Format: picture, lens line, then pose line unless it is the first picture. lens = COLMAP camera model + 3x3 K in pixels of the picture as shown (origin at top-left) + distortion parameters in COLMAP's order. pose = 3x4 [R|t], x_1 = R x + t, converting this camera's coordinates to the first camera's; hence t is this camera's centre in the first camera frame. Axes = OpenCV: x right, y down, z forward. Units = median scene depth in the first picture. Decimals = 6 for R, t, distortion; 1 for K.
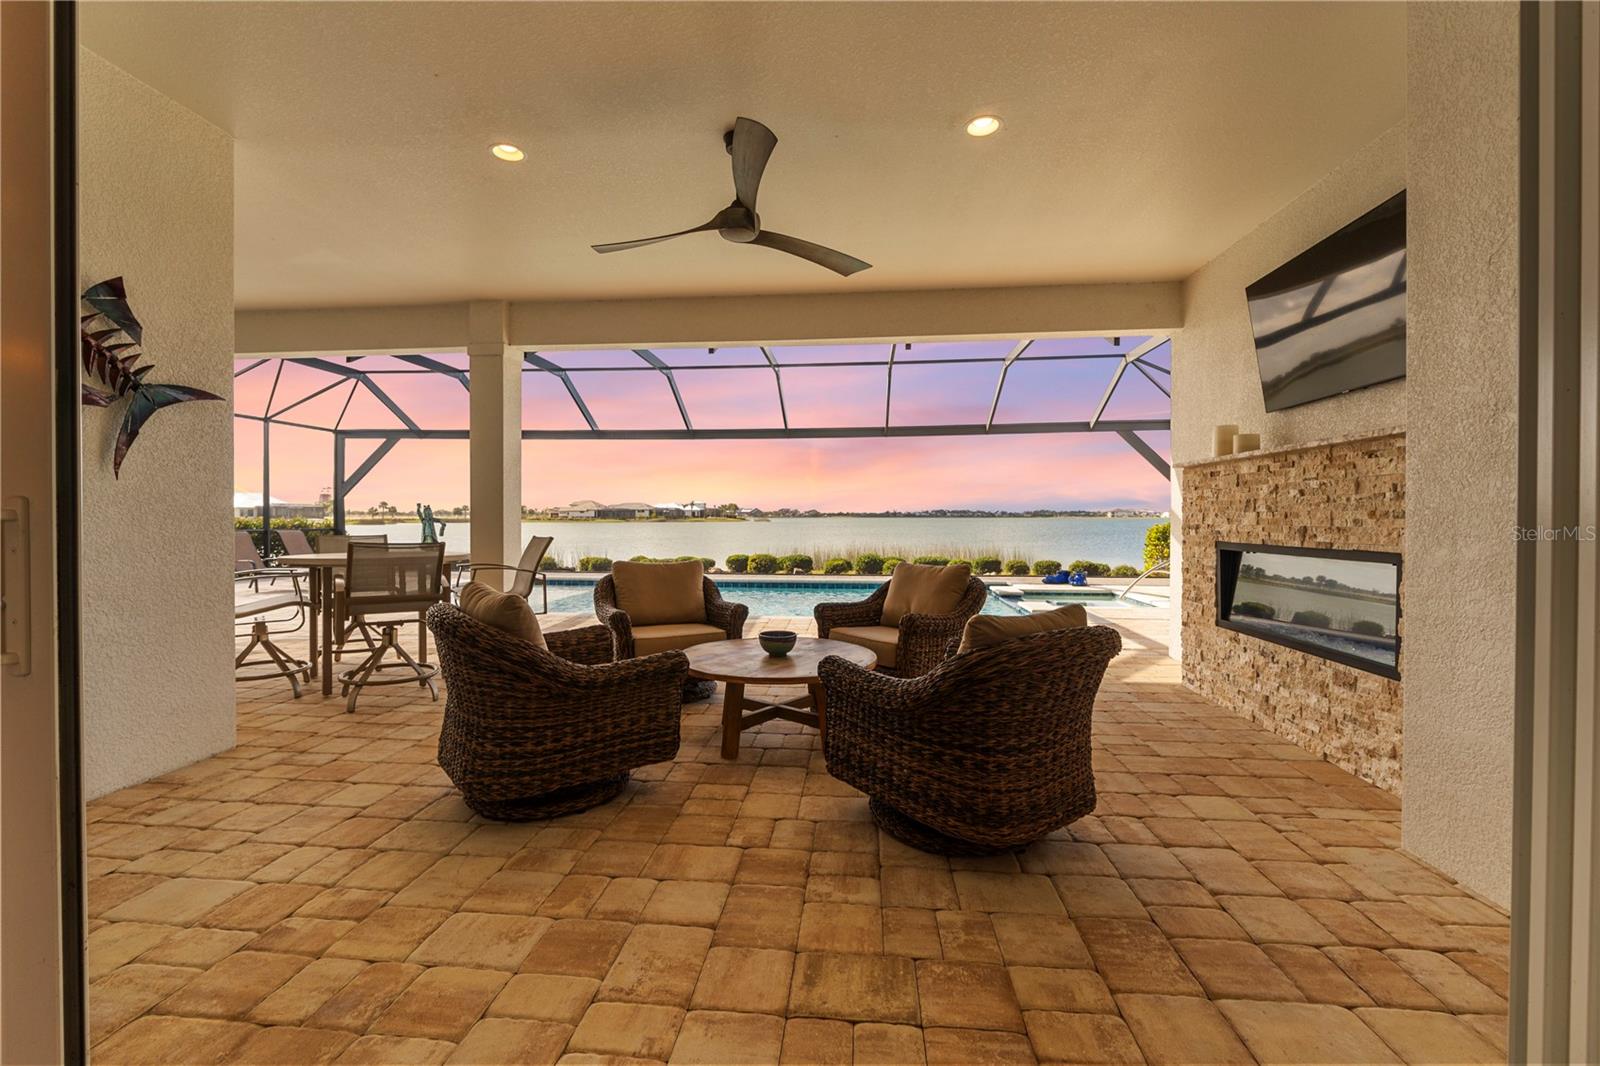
lens RADIAL K [[664.0, 0, 798.2], [0, 664.0, 522.4], [0, 0, 1]] dist [-0.009286, -0.000597]
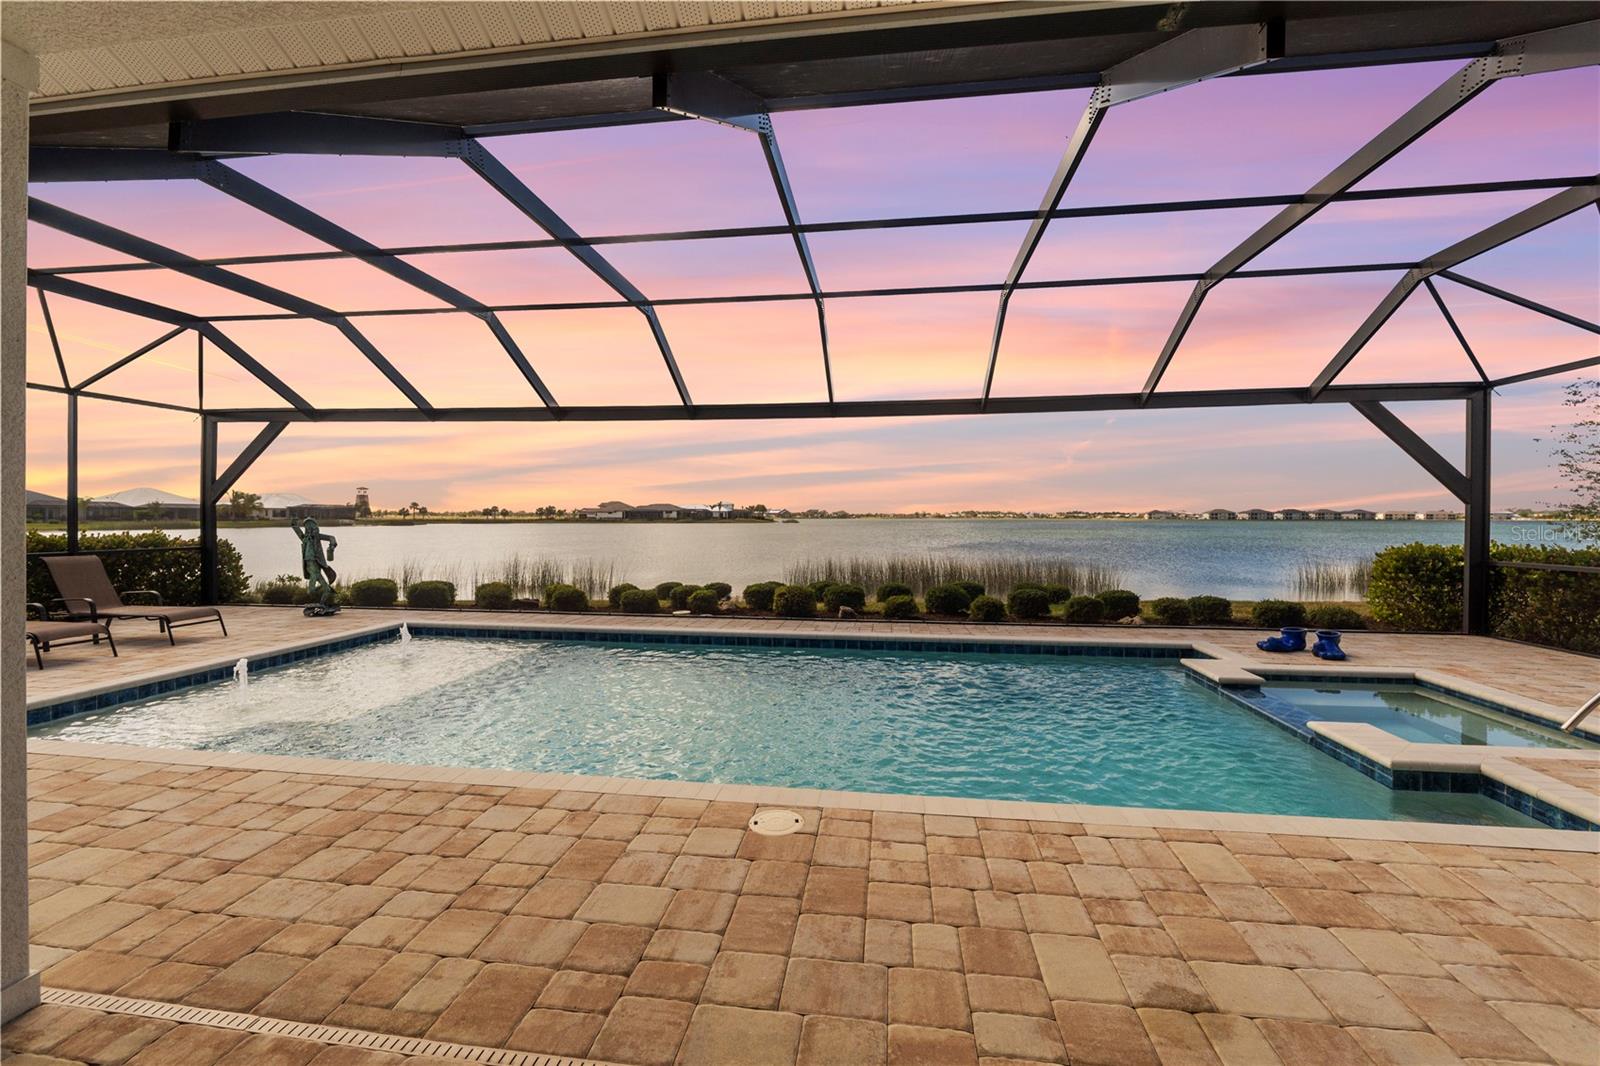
lens RADIAL K [[664.0, 0, 798.2], [0, 664.0, 522.4], [0, 0, 1]] dist [-0.009286, -0.000597]
pose [[0.999096, 0.002588, -0.042422, -0.022071], [-0.002639, 0.999996, -0.001144, -0.019532], [0.042419, 0.001255, 0.999099, 0.328797]]
